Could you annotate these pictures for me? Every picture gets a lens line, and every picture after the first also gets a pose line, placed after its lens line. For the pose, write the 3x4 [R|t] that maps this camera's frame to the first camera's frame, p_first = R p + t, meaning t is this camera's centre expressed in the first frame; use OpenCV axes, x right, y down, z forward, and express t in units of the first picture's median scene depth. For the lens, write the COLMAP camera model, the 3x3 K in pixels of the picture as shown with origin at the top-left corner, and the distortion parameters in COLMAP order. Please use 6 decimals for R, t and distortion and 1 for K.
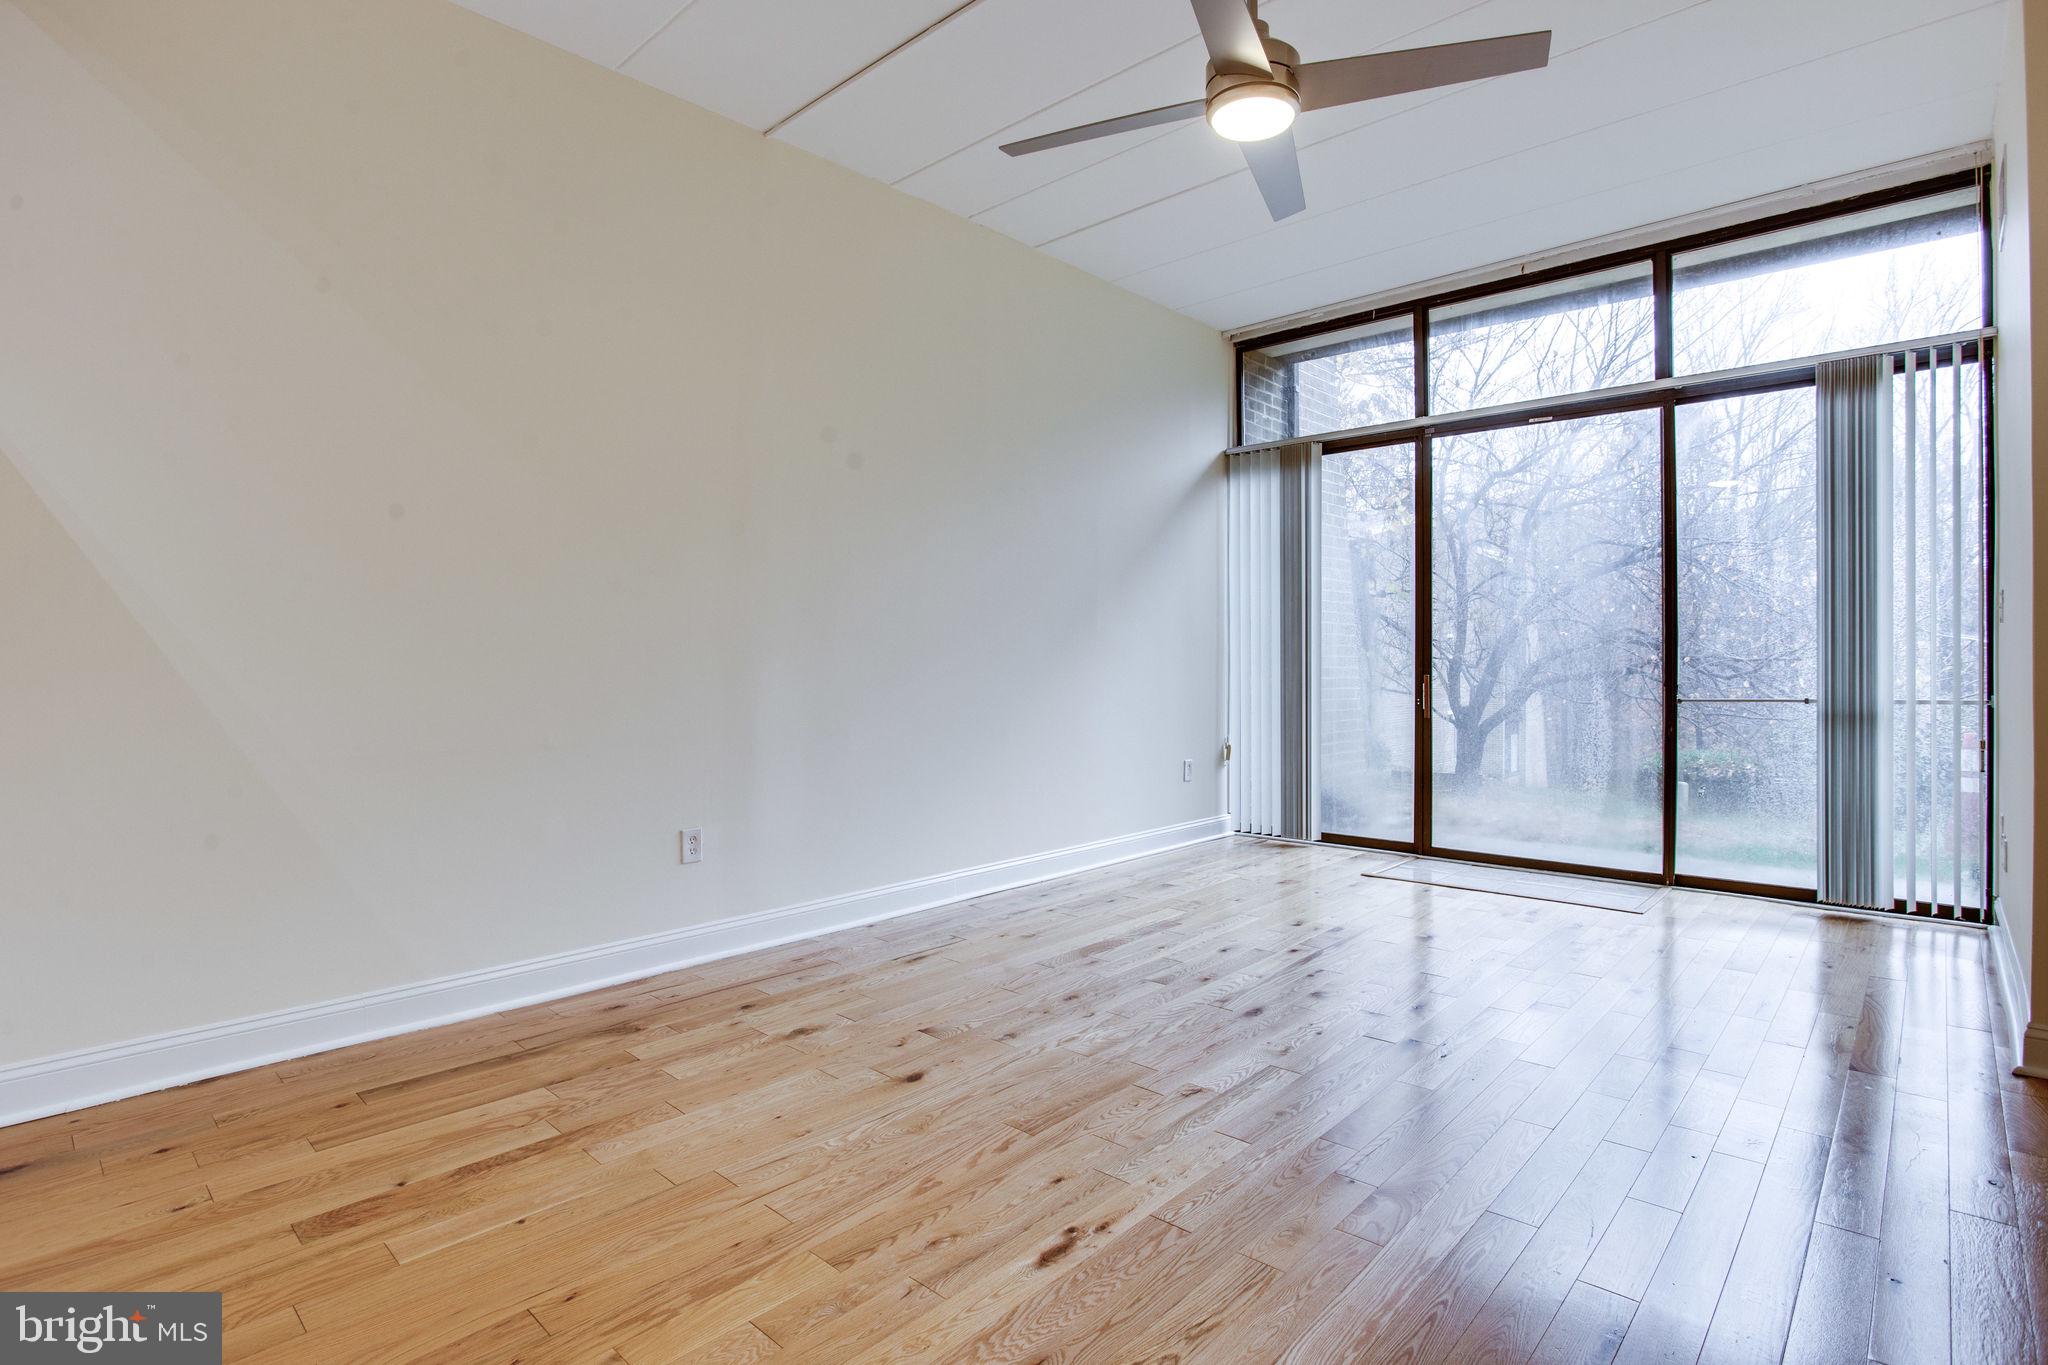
lens RADIAL K [[1020.7, 0, 1035.6], [0, 1020.7, 656.8], [0, 0, 1]] dist [-0.053710, 0.018491]
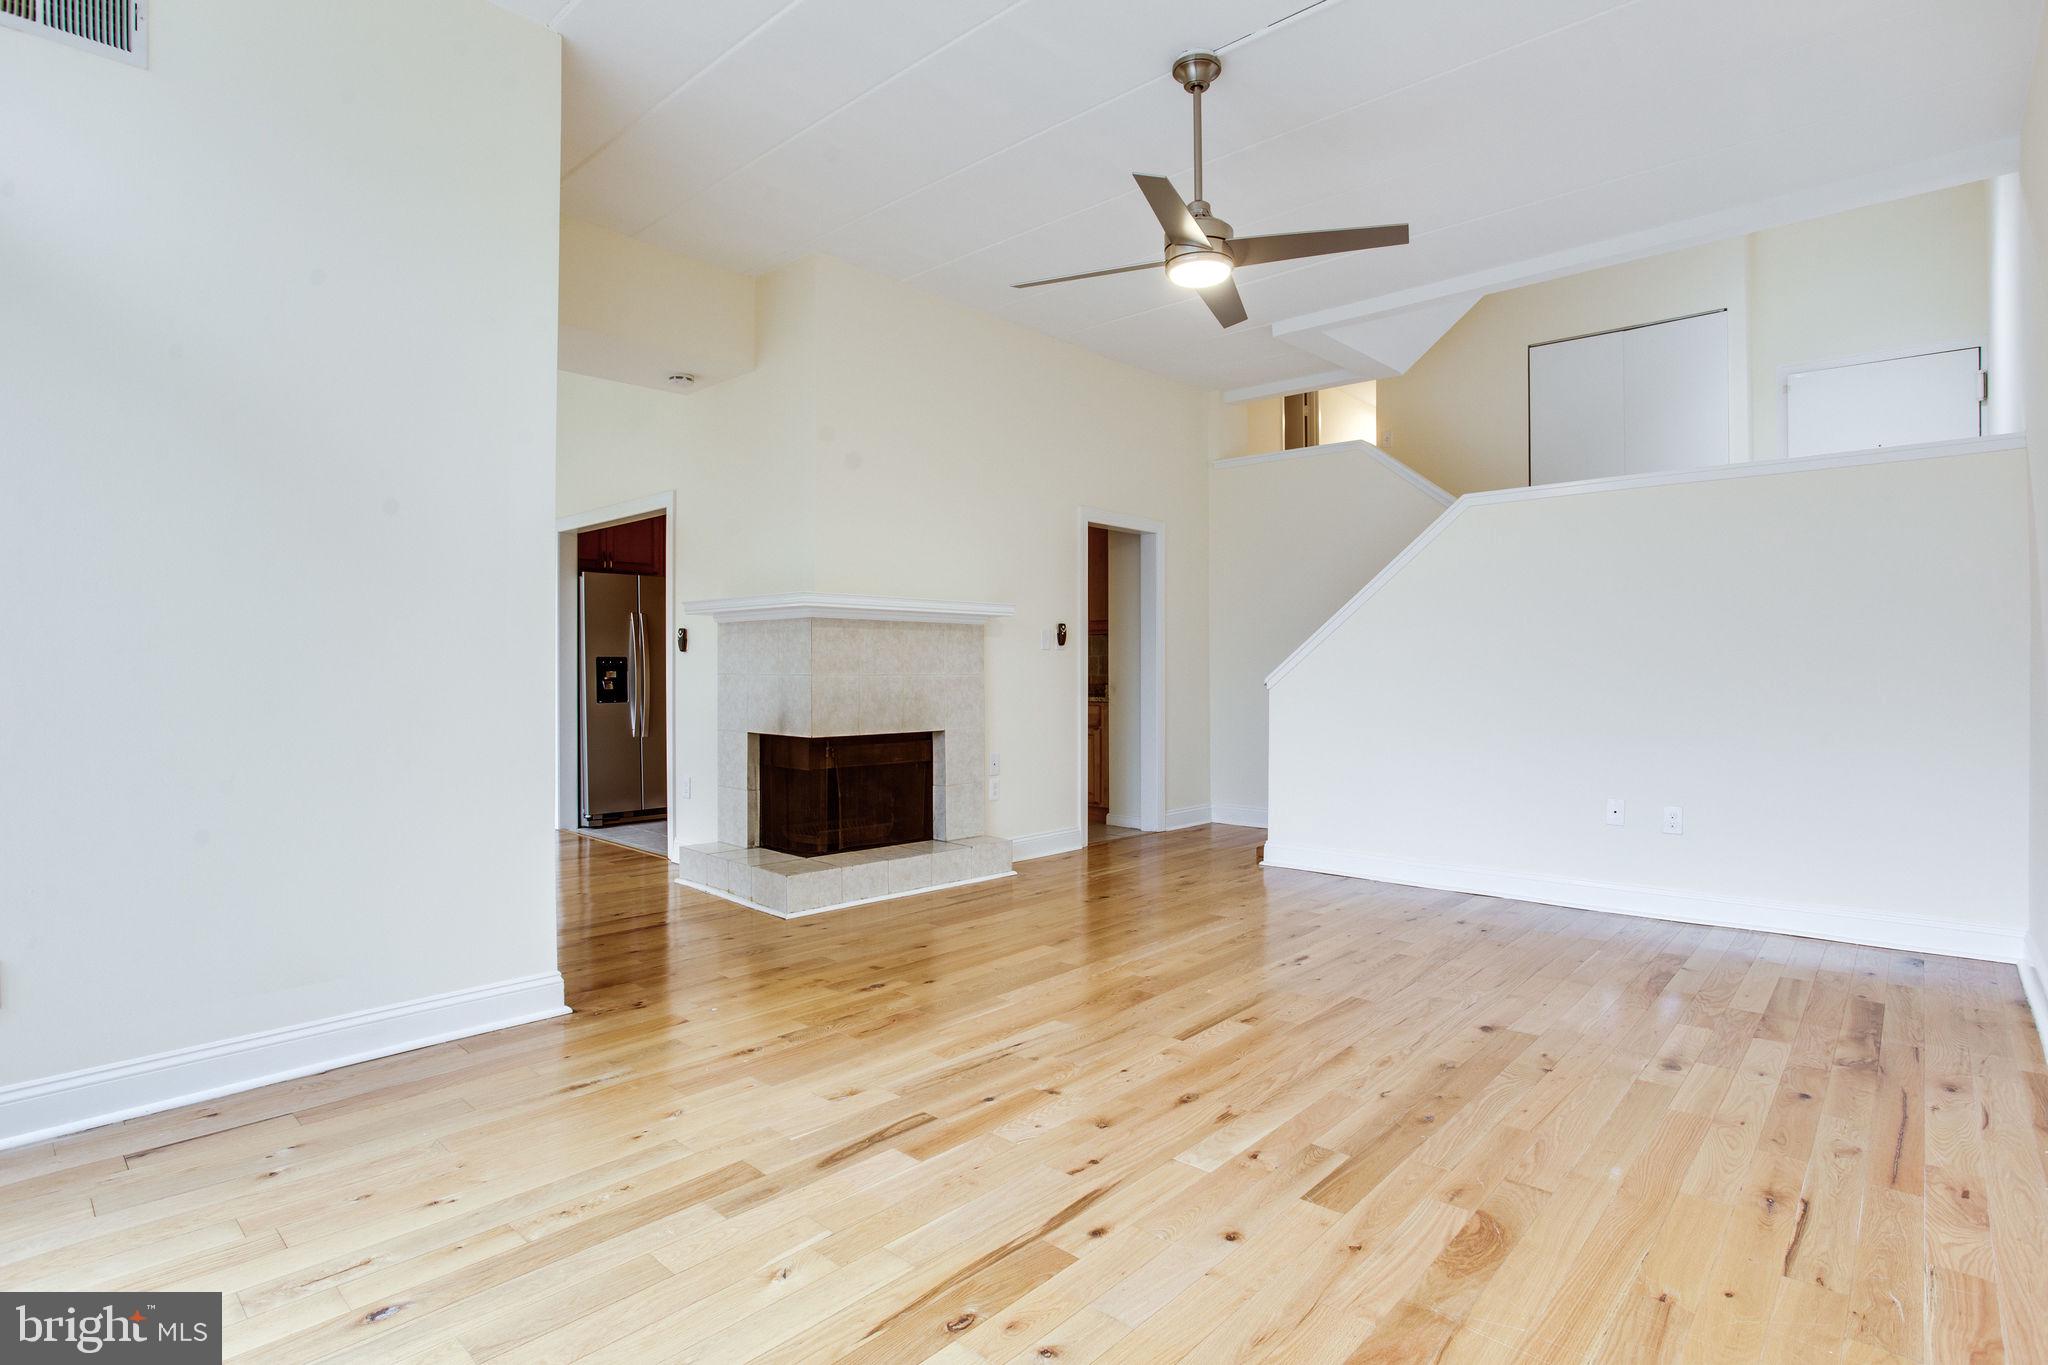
lens RADIAL K [[1017.0, 0, 1038.0], [0, 1017.0, 665.8], [0, 0, 1]] dist [-0.074229, 0.026975]
pose [[-0.999845, 0.002329, -0.017426, 0.299076], [0.002416, 0.999985, -0.004970, 0.002530], [0.017414, -0.005011, -0.999836, 1.539457]]
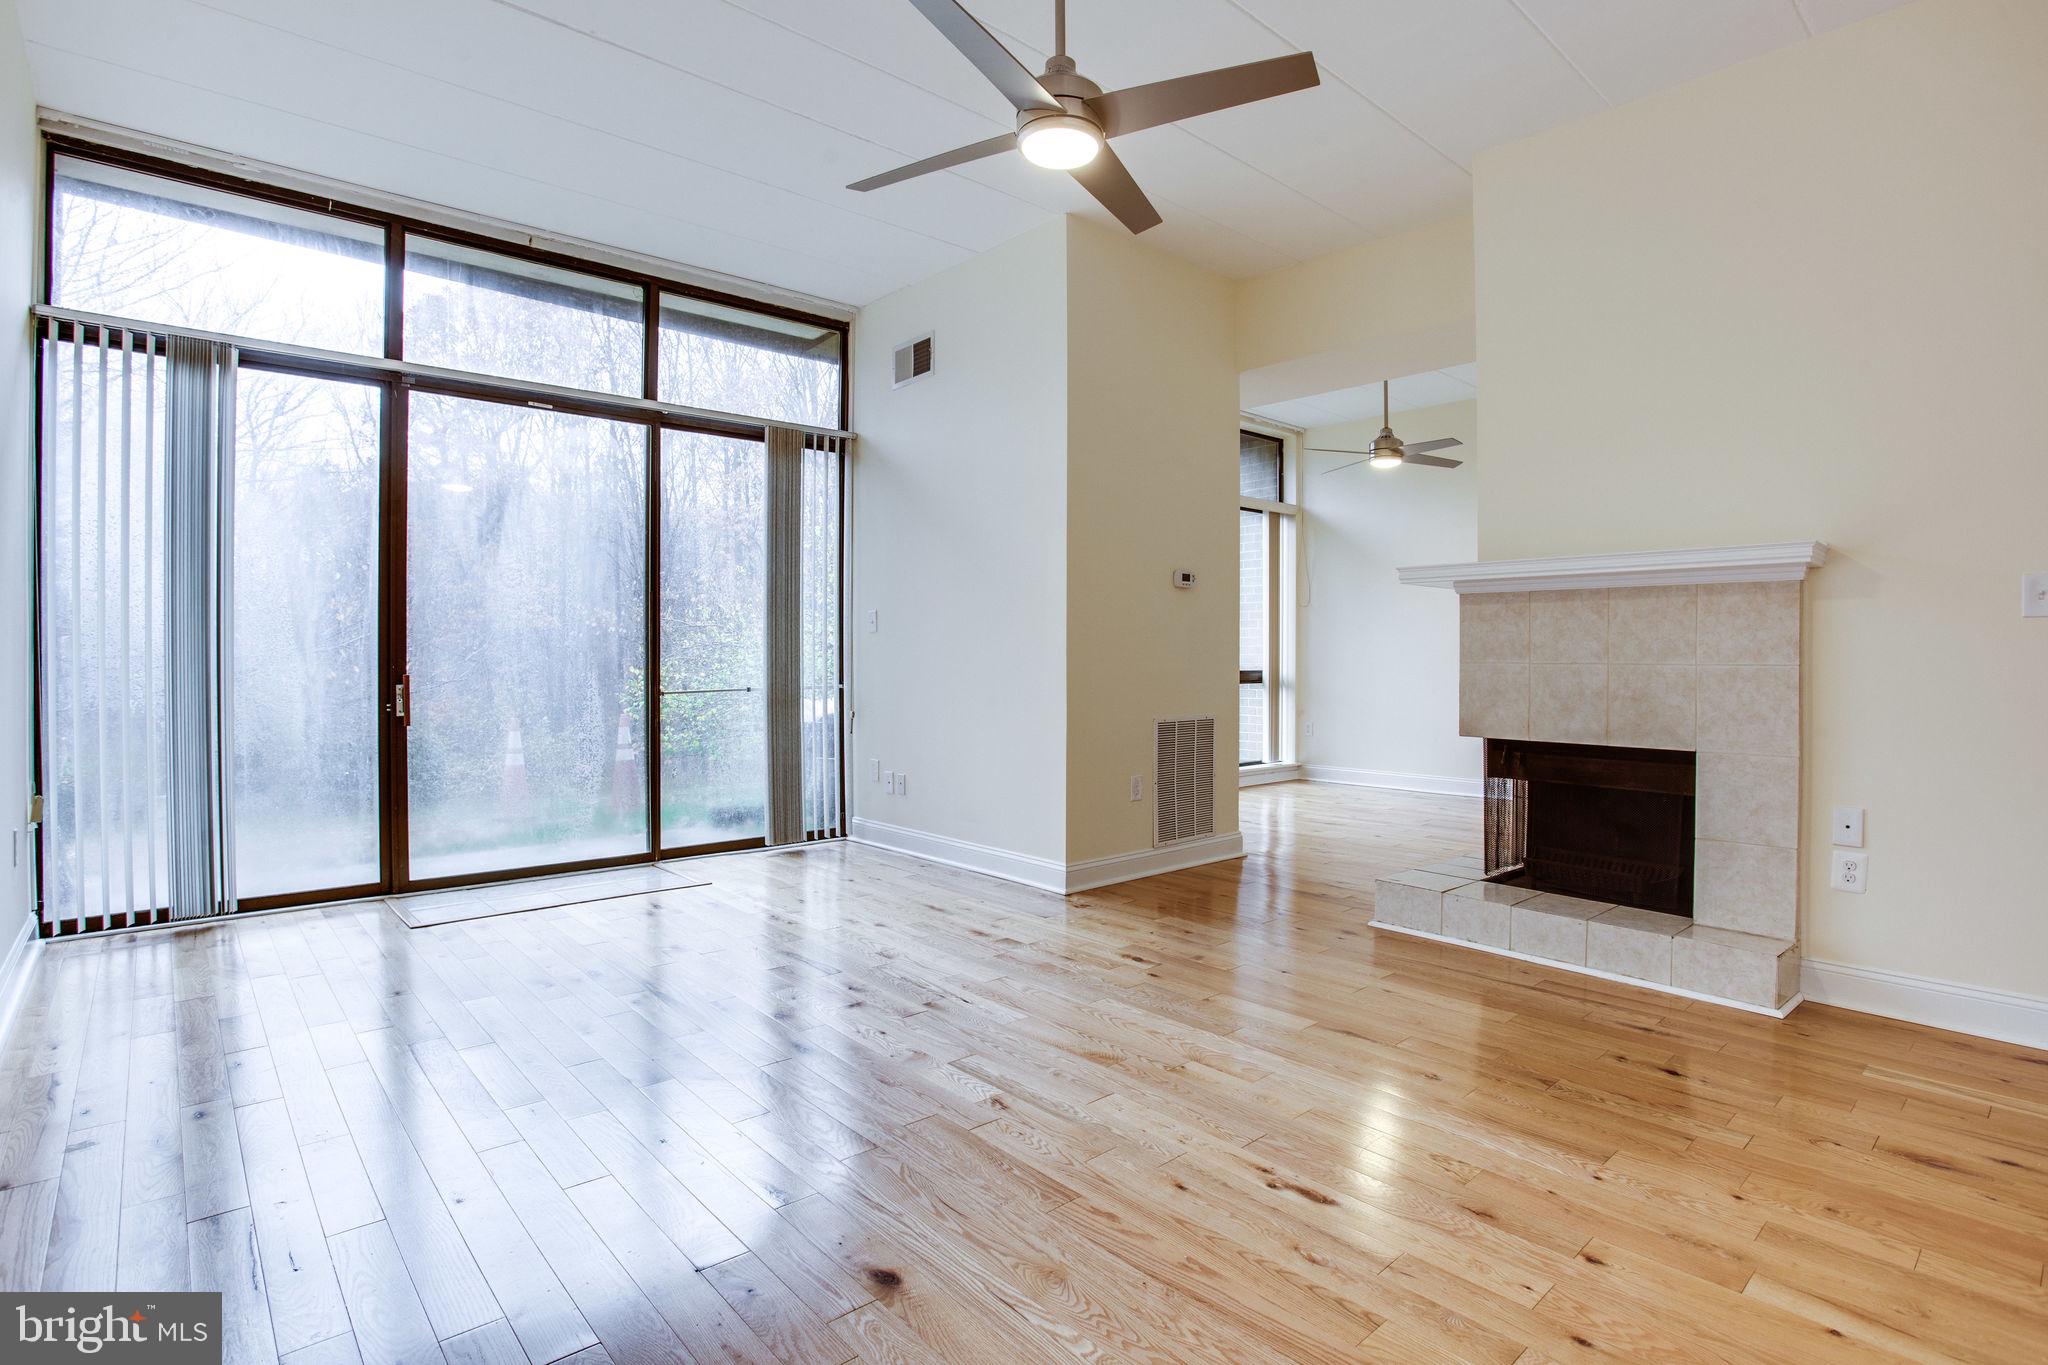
lens RADIAL K [[1017.0, 0, 1038.0], [0, 1017.0, 665.8], [0, 0, 1]] dist [-0.074229, 0.026975]
pose [[0.089342, -0.006650, 0.995979, -0.547644], [-0.003546, 0.999969, 0.006995, 0.004621], [-0.995995, -0.004157, 0.089316, 0.607819]]
